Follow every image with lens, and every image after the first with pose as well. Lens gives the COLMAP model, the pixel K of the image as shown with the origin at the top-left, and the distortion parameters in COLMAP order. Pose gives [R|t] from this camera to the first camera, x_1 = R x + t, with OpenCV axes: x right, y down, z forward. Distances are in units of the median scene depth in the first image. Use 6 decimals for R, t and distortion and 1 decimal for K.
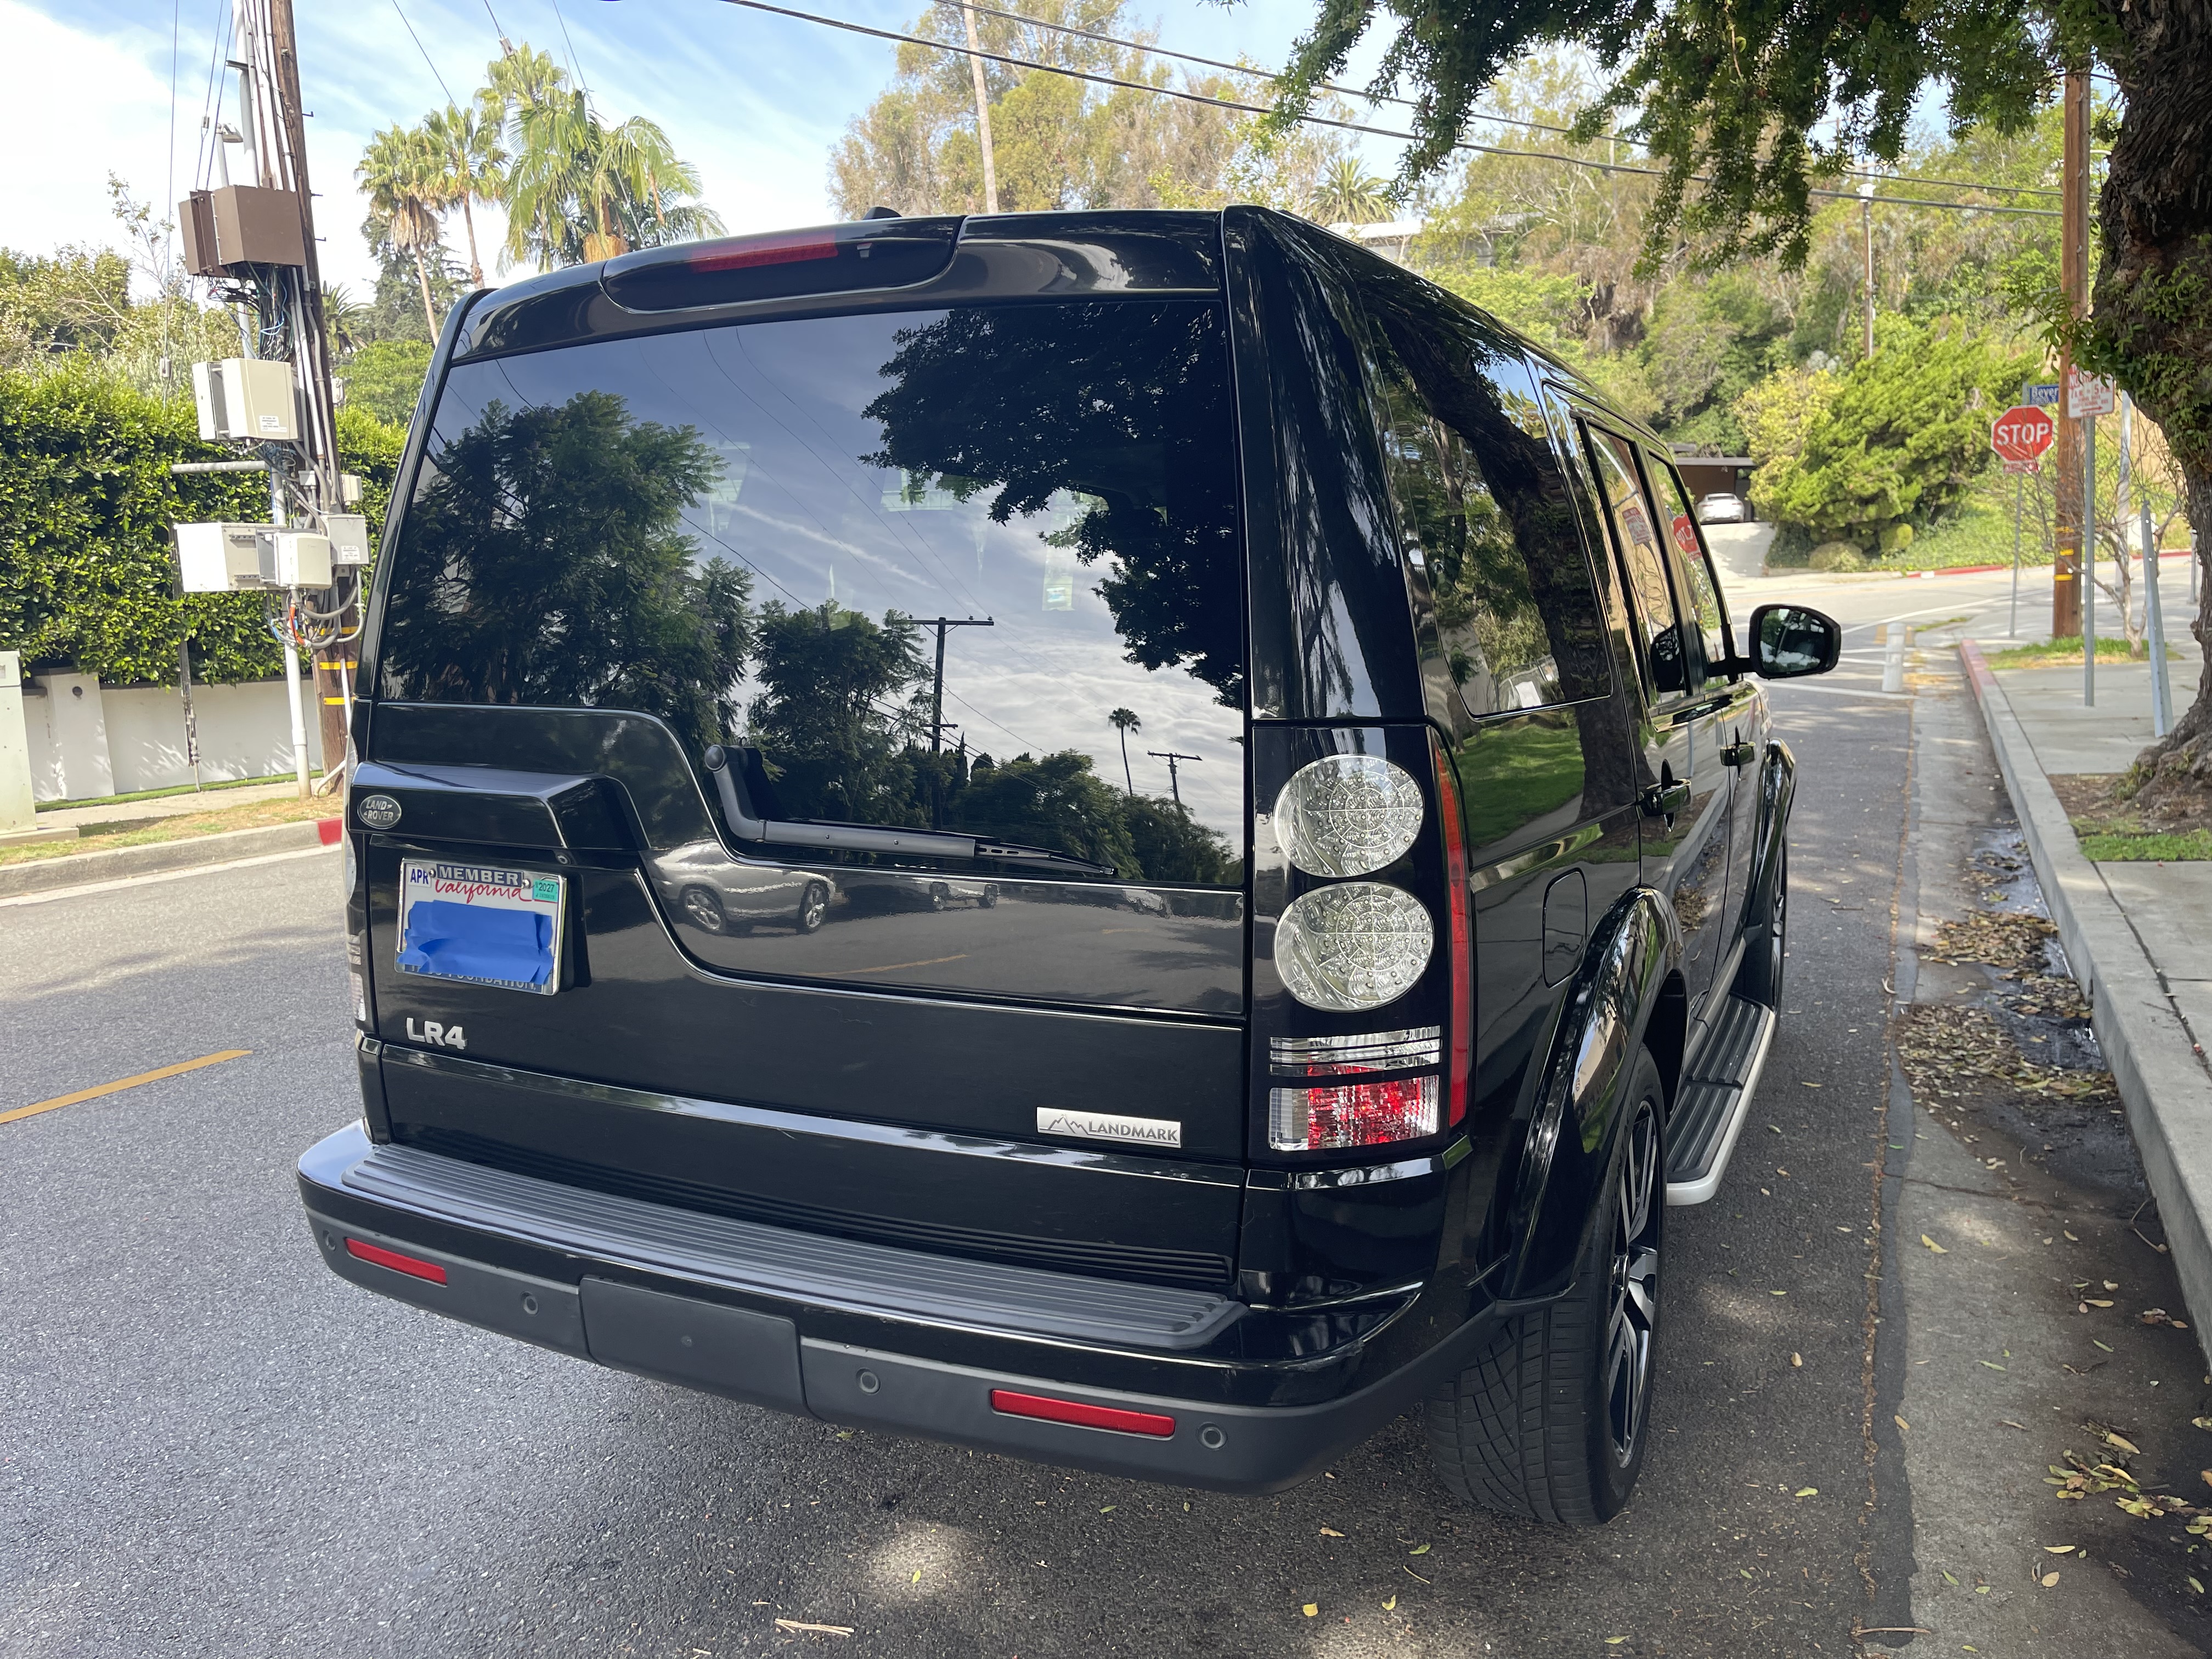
lens RADIAL K [[1618.4, 0, 1106.0], [0, 1618.4, 829.5], [0, 0, 1]] dist [0.094148, -0.121286]
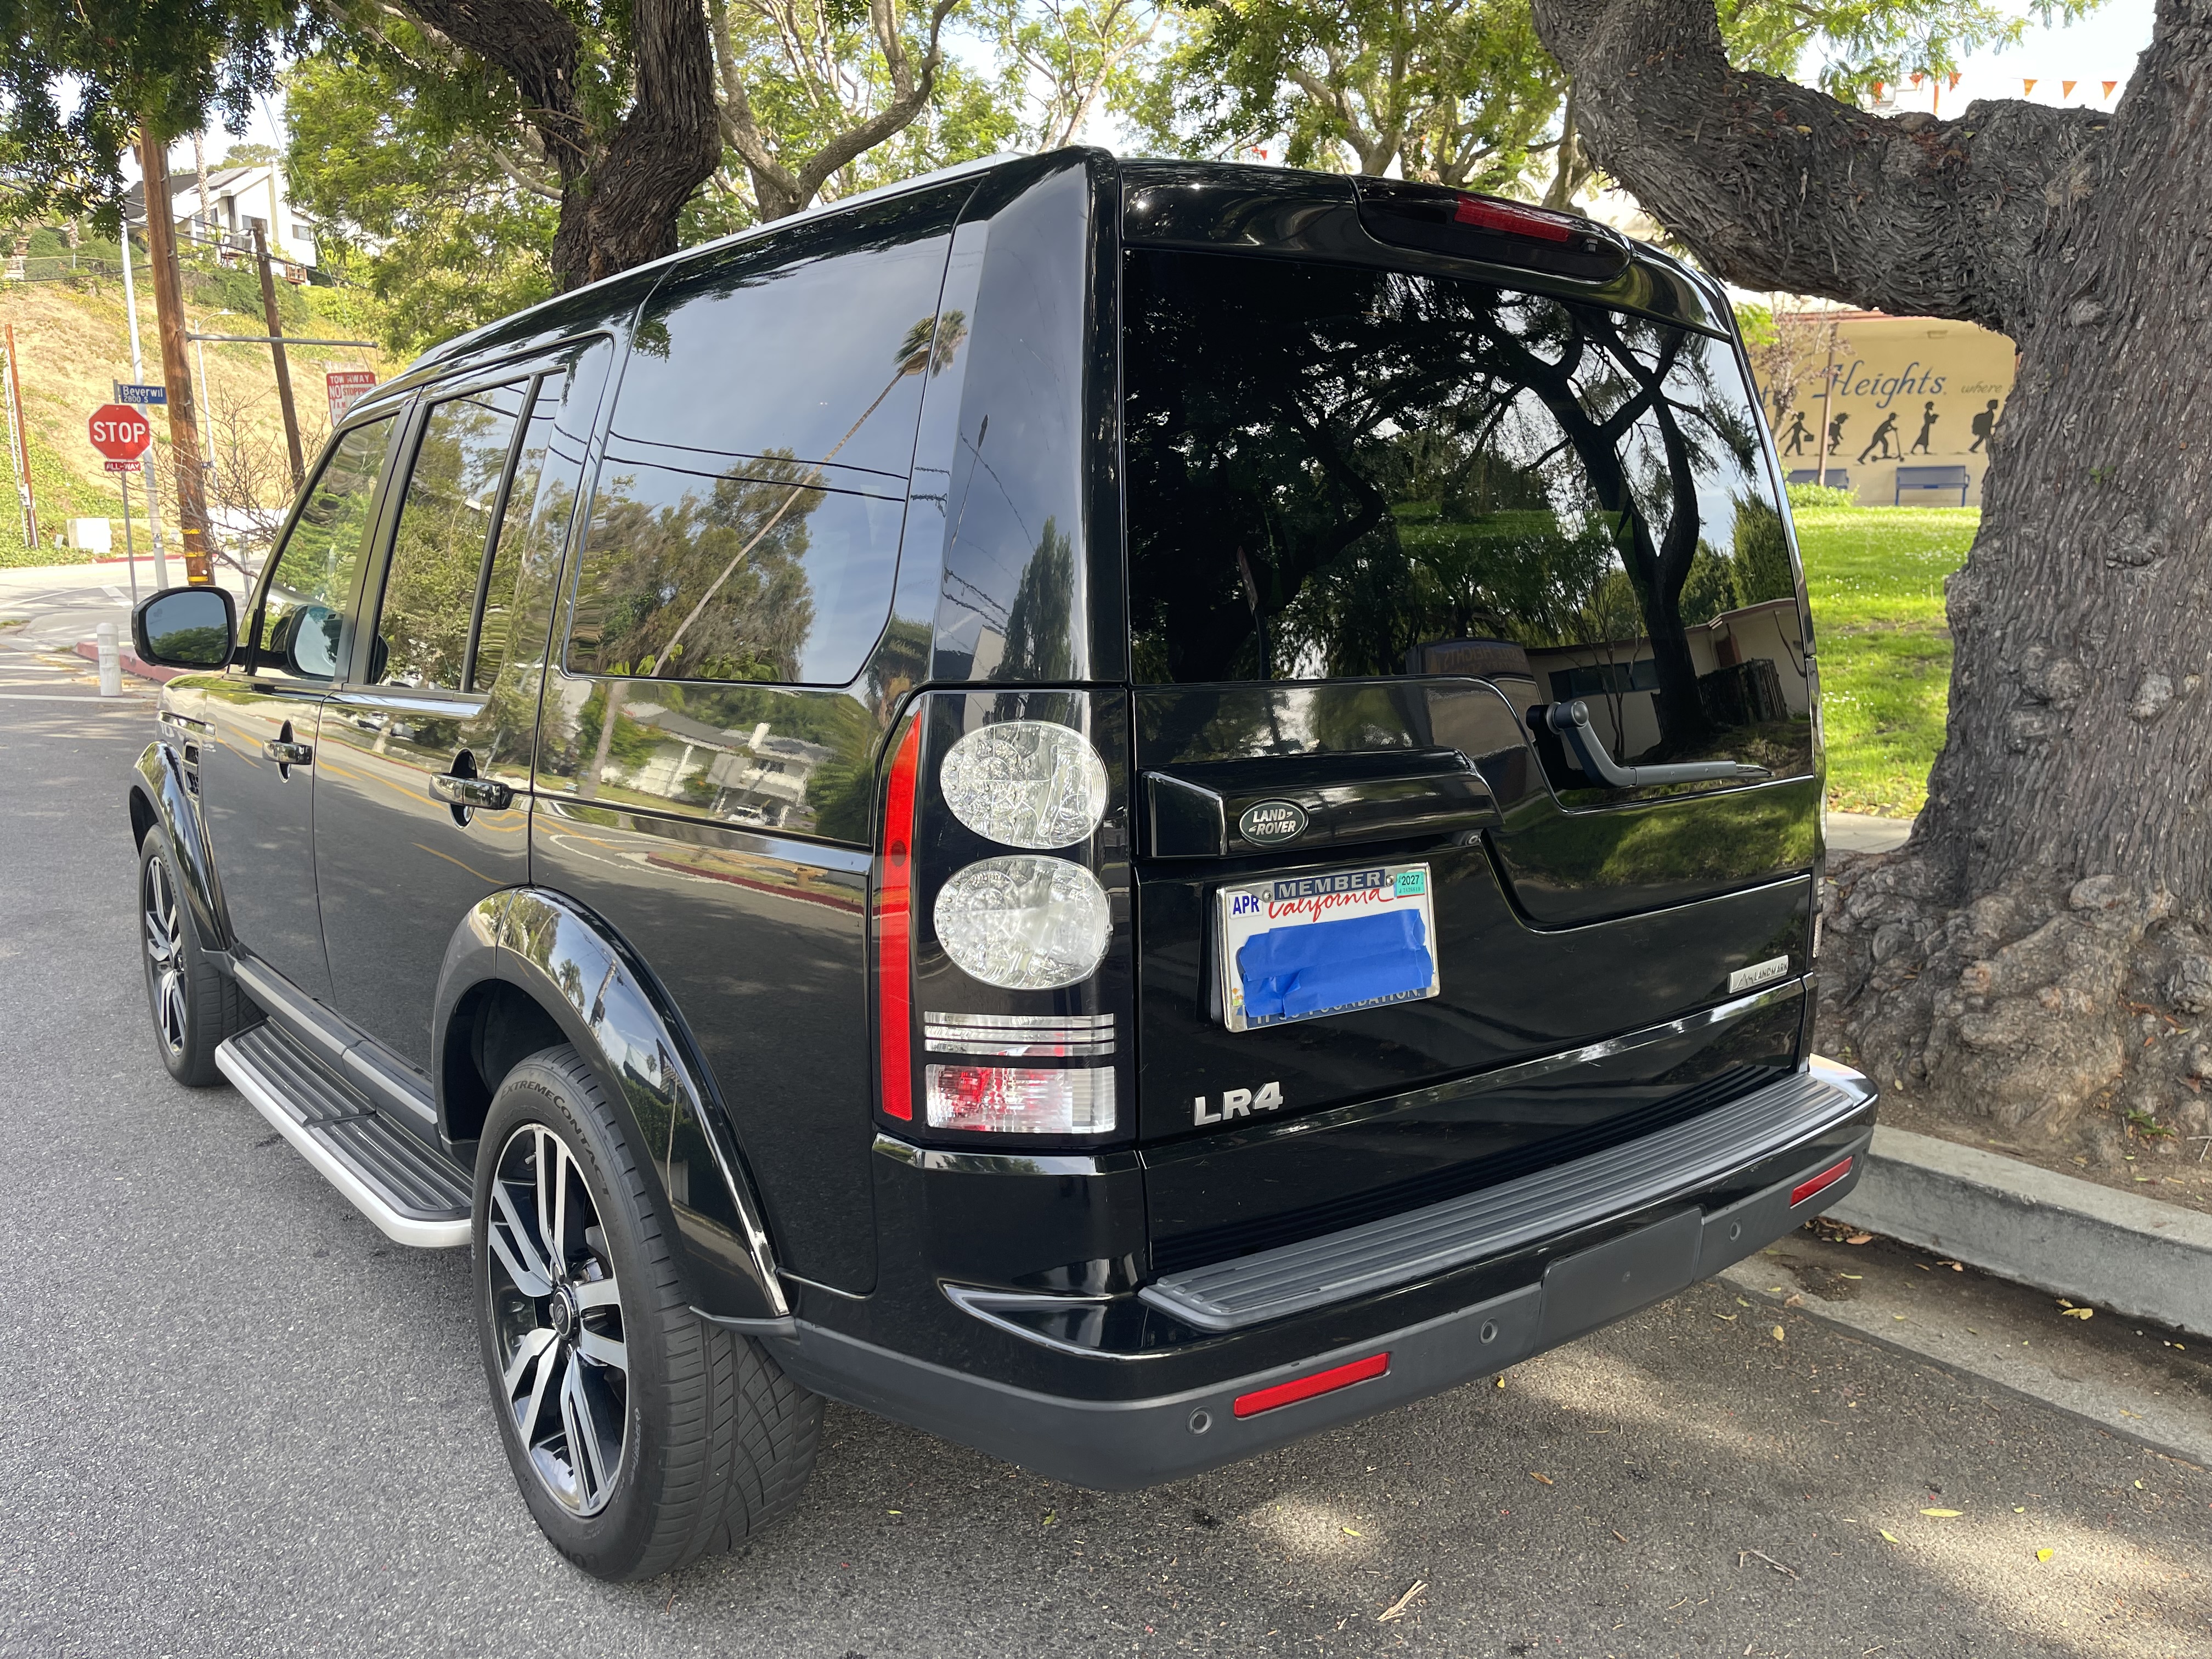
lens RADIAL K [[1618.4, 0, 1106.0], [0, 1618.4, 829.5], [0, 0, 1]] dist [0.094148, -0.121286]
pose [[0.445573, -0.116503, 0.887633, -1.117853], [0.118717, 0.990429, 0.070402, -0.068551], [-0.887339, 0.074008, 0.455140, 0.693994]]
